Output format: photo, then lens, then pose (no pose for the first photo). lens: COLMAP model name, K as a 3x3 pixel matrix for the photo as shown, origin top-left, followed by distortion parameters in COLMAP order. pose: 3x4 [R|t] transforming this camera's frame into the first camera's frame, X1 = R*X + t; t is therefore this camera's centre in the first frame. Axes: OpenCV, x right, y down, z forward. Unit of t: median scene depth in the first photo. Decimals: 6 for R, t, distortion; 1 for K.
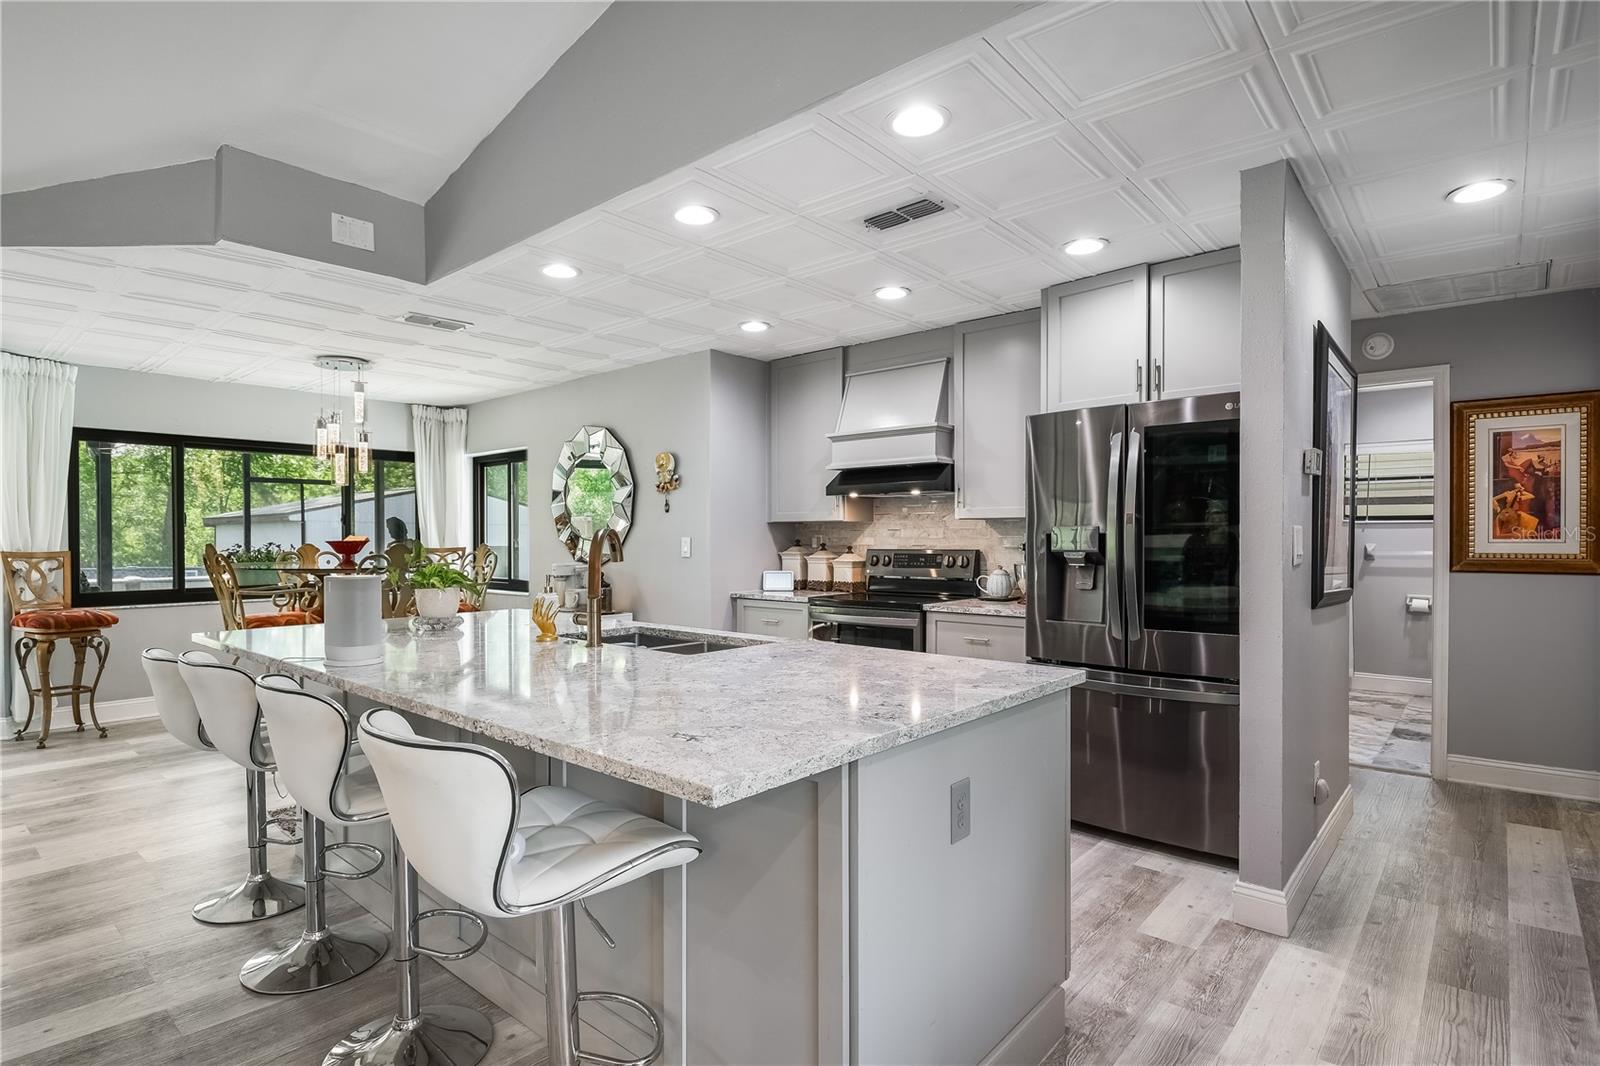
lens RADIAL K [[807.8, 0, 802.6], [0, 807.8, 544.2], [0, 0, 1]] dist [0.023935, -0.023715]
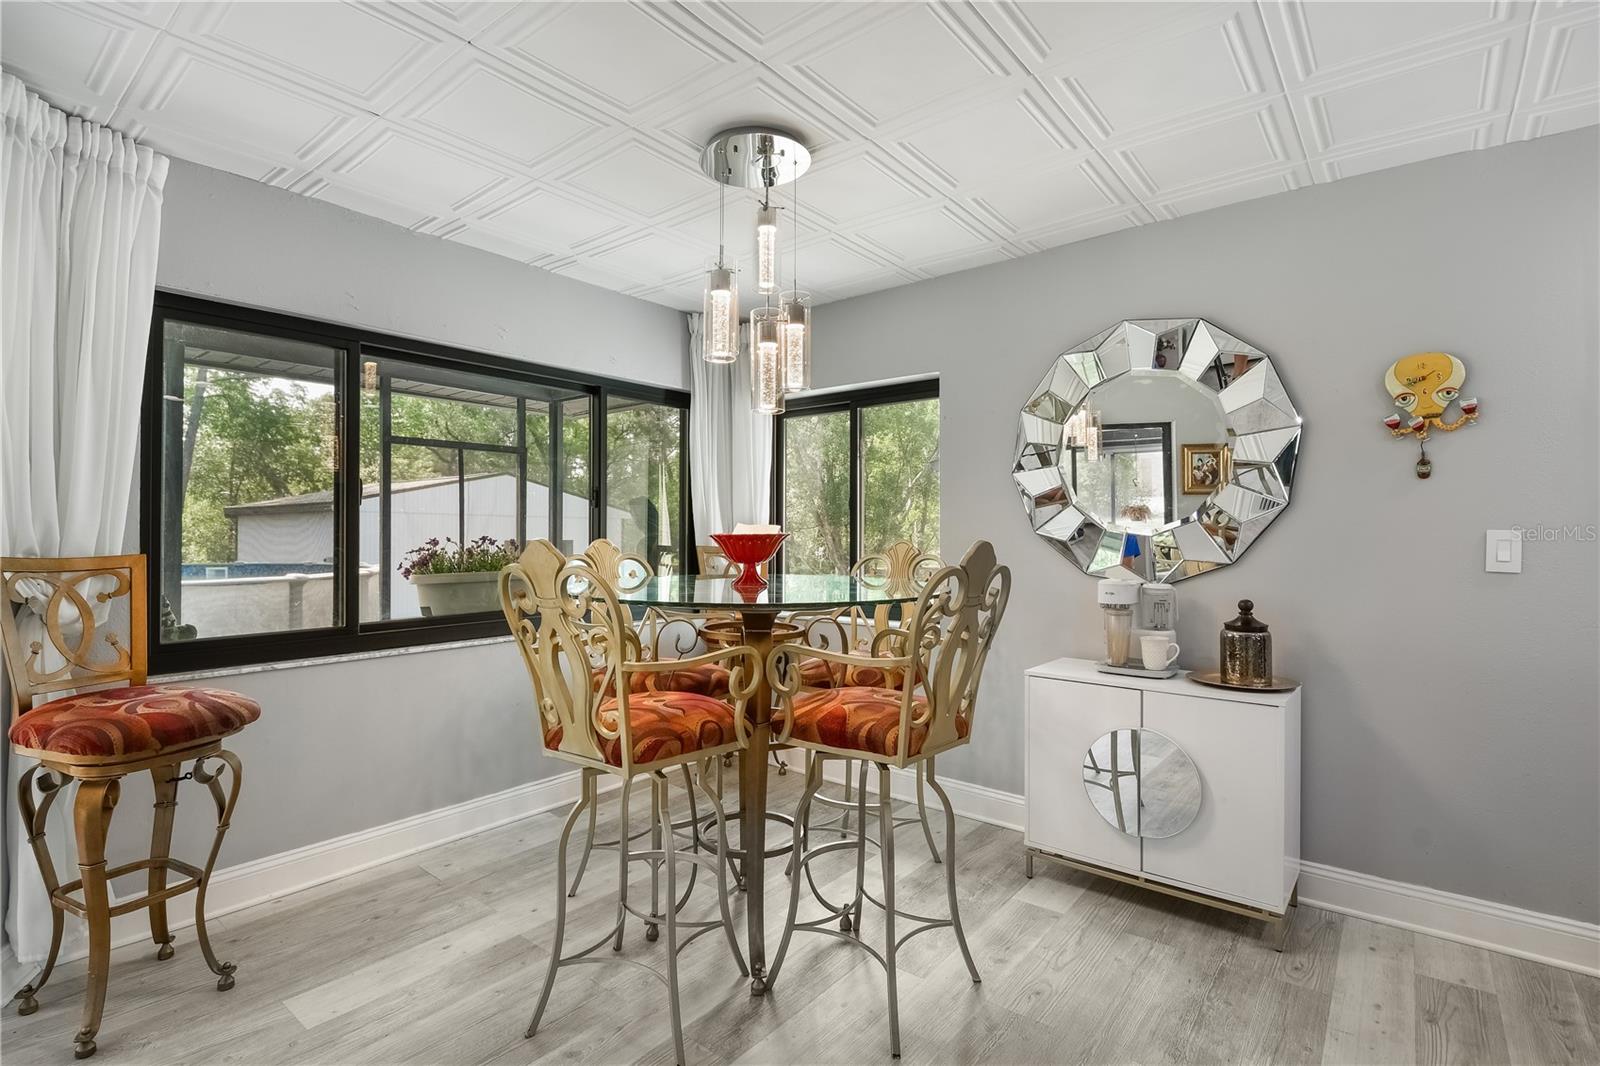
lens RADIAL K [[762.7, 0, 804.4], [0, 762.7, 525.6], [0, 0, 1]] dist [0.024896, -0.022799]
pose [[0.999442, 0.005024, 0.033009, -0.582896], [-0.004449, 0.999838, -0.017460, -0.002197], [-0.033091, 0.017303, 0.999303, 0.592689]]
